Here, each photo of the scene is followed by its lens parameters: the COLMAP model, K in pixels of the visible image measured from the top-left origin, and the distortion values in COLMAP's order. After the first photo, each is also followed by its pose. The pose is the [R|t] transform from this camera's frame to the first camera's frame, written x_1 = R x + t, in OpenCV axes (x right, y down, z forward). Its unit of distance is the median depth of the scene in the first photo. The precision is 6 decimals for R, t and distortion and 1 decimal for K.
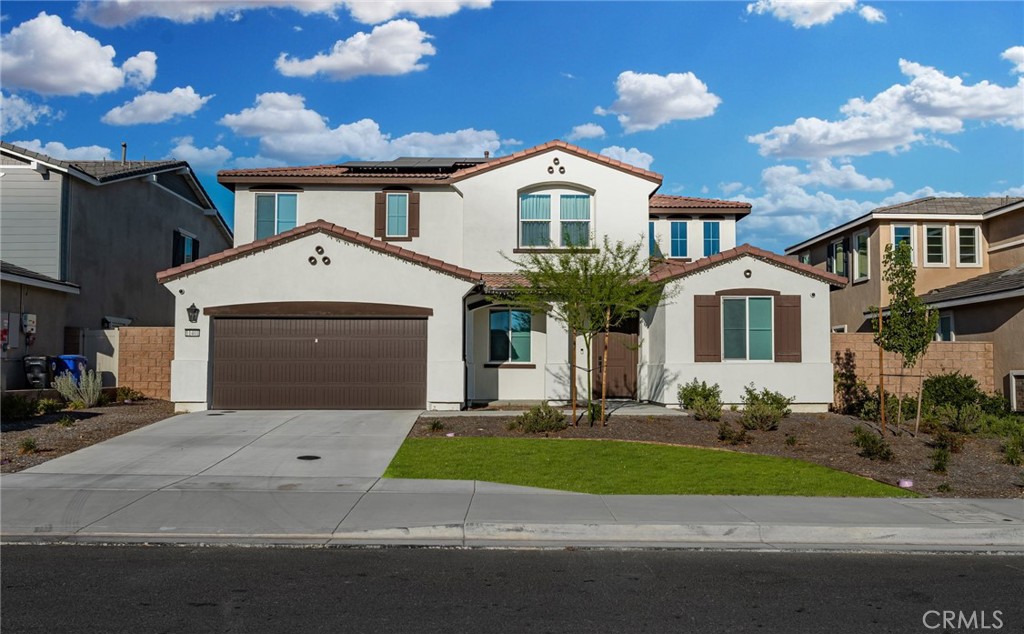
lens RADIAL K [[822.9, 0, 510.9], [0, 822.9, 337.8], [0, 0, 1]] dist [0.003571, 0.004626]
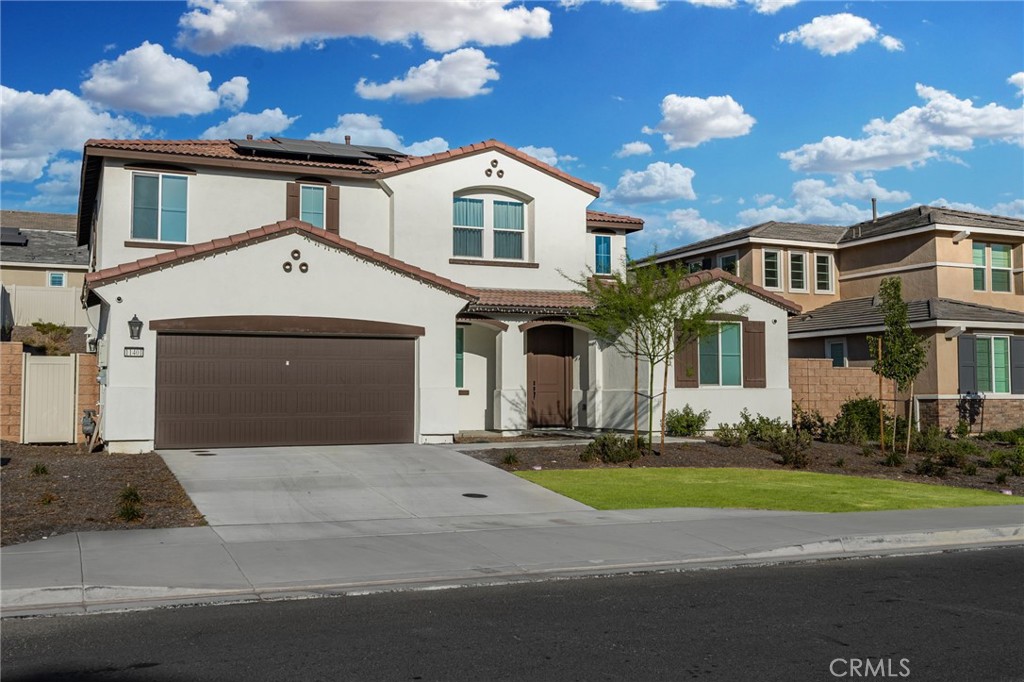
lens RADIAL K [[1028.6, 0, 512.0], [0, 1028.6, 341.0], [0, 0, 1]] dist [0.001713, 0.001136]
pose [[0.920696, 0.015194, 0.389984, -0.364215], [-0.010446, 0.999843, -0.014293, -0.005374], [-0.390140, 0.009086, 0.920711, -0.037163]]
